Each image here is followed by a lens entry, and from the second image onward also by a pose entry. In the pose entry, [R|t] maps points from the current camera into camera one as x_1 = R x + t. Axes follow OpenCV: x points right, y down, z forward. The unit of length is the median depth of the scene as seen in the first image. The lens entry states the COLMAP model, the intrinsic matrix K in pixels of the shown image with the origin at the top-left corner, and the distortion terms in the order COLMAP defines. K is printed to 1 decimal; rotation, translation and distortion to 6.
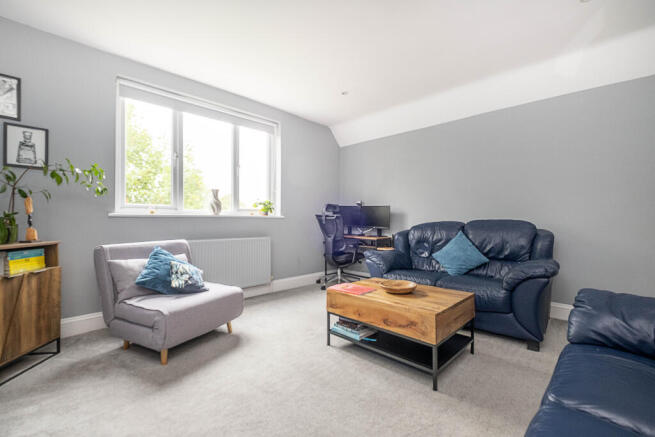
lens RADIAL K [[286.5, 0, 327.5], [0, 286.5, 218.5], [0, 0, 1]] dist [-0.000035, 0.000125]
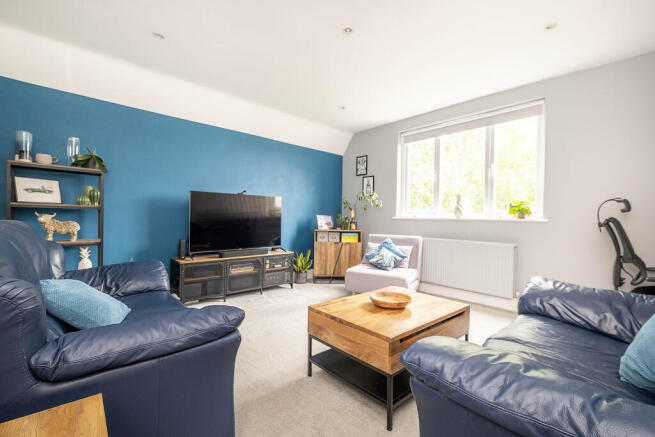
lens RADIAL K [[286.5, 0, 327.5], [0, 286.5, 218.5], [0, 0, 1]] dist [-0.000035, 0.000125]
pose [[-0.051335, -0.011121, -0.998620, 0.748454], [-0.024491, 0.999651, -0.009873, 0.012099], [0.998381, 0.023951, -0.051589, 0.562933]]
